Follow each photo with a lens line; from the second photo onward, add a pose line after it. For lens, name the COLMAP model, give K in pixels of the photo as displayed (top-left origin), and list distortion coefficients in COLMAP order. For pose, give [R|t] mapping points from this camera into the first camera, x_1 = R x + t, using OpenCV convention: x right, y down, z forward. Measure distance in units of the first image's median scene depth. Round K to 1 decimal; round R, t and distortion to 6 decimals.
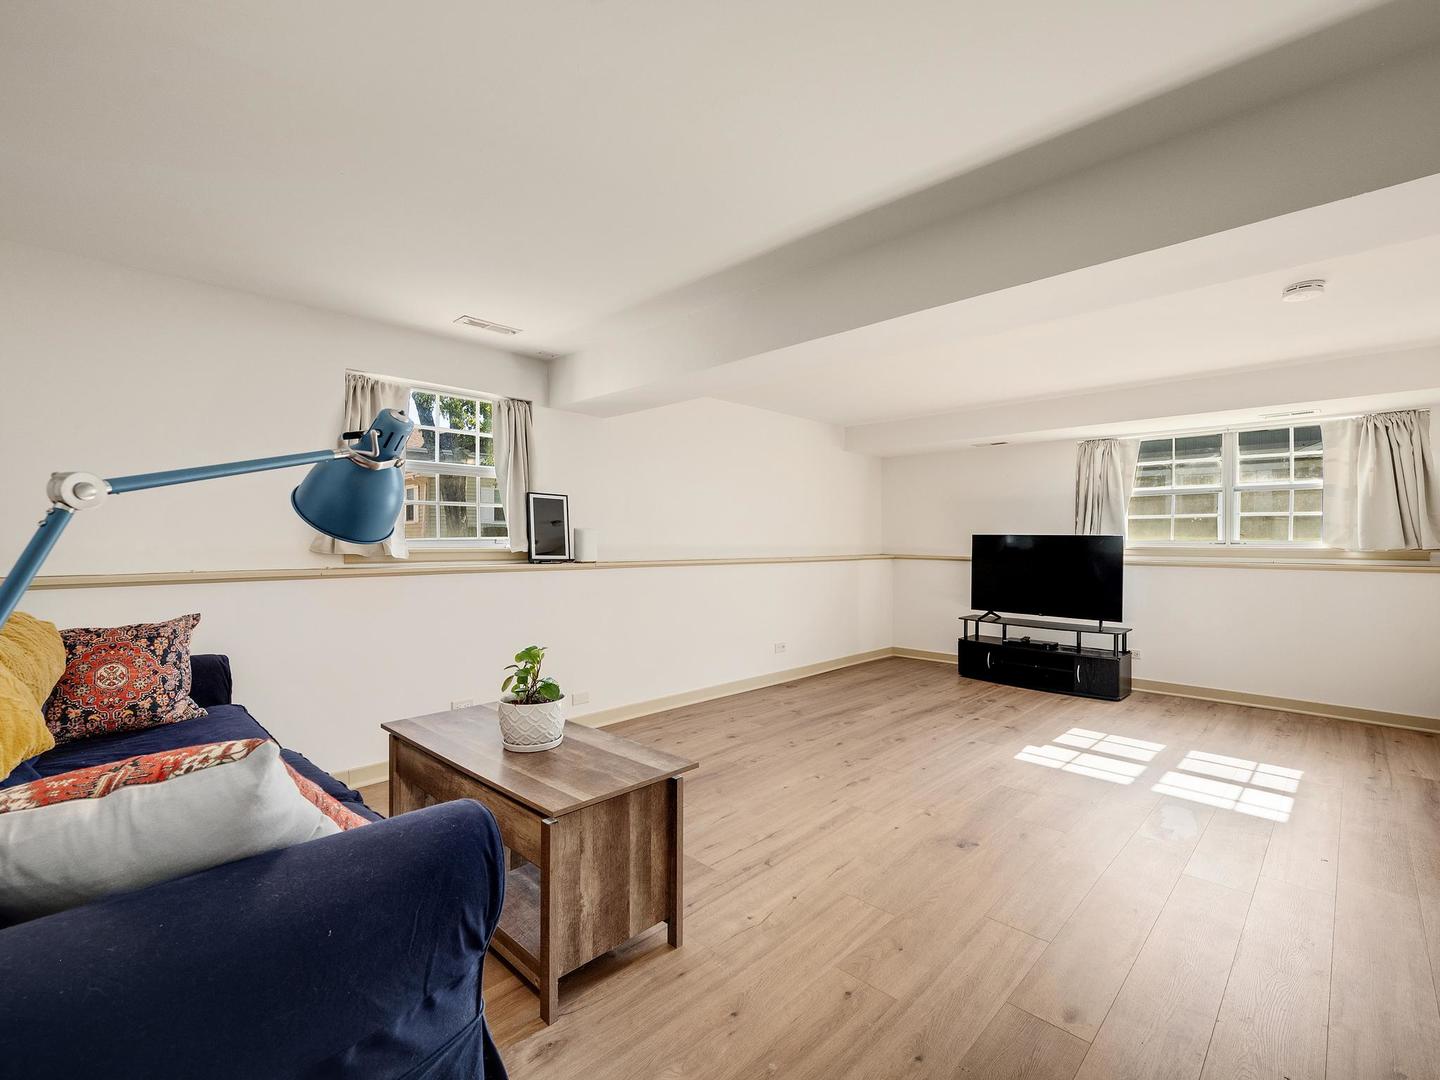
lens RADIAL K [[657.0, 0, 721.4], [0, 657.0, 543.1], [0, 0, 1]] dist [0.004964, -0.000115]
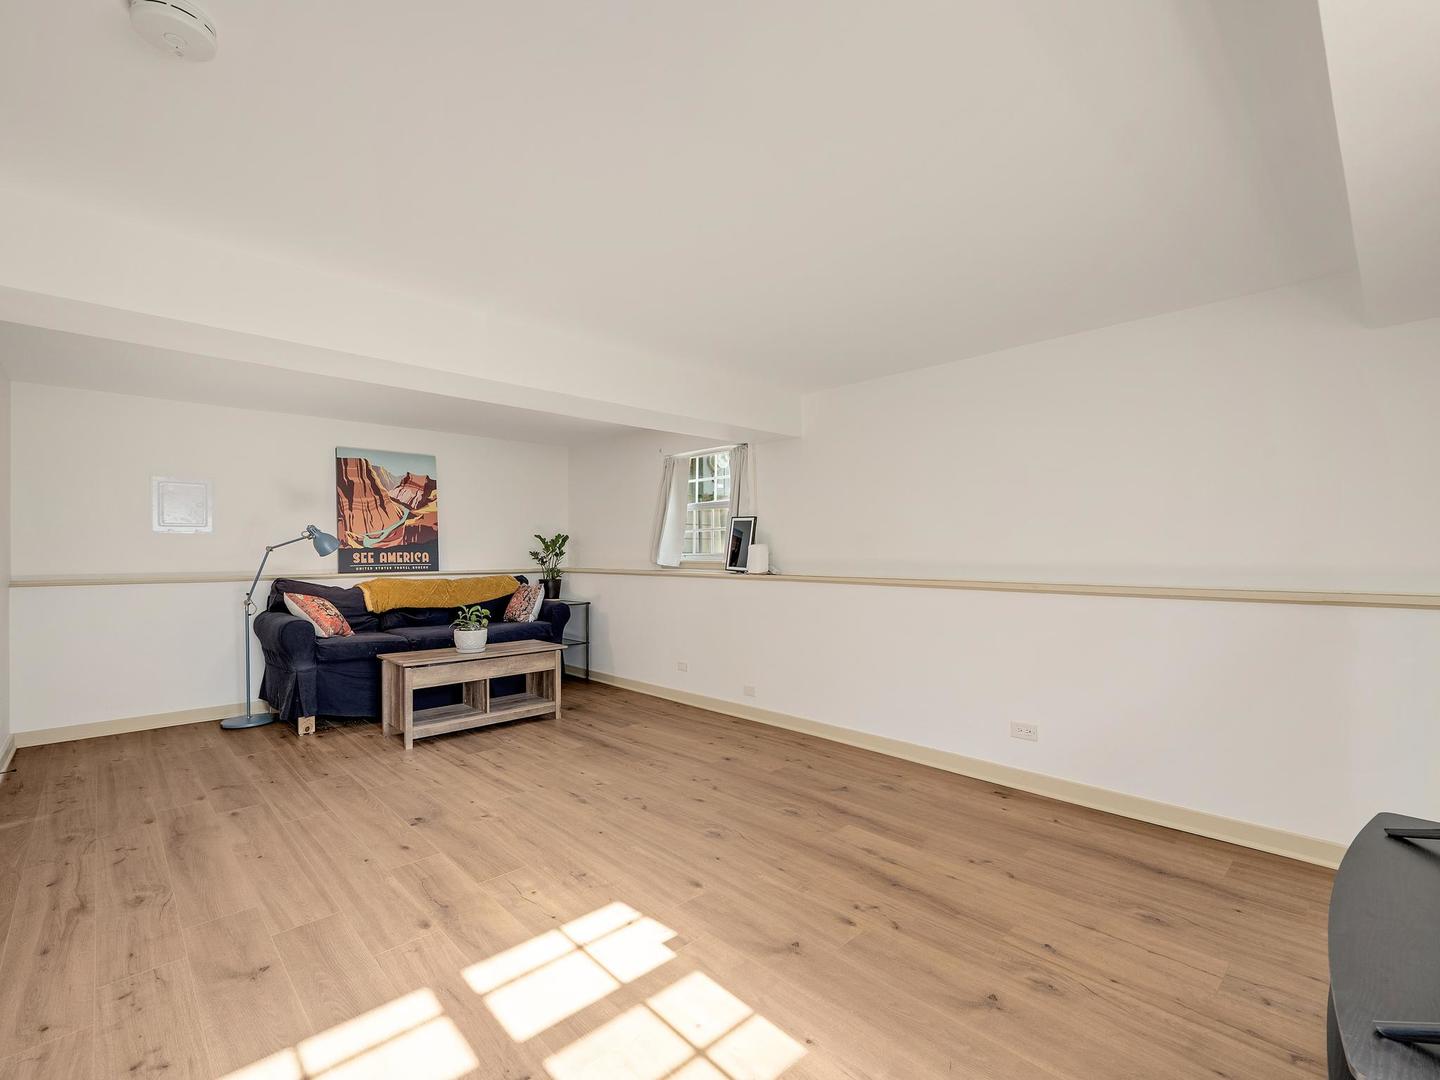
lens RADIAL K [[657.0, 0, 721.5], [0, 657.0, 547.6], [0, 0, 1]] dist [0.004964, -0.000115]
pose [[-0.041646, -0.009001, -0.999092, 1.011829], [-0.002020, 0.999958, -0.008925, -0.007430], [0.999130, 0.001647, -0.041663, 1.061264]]
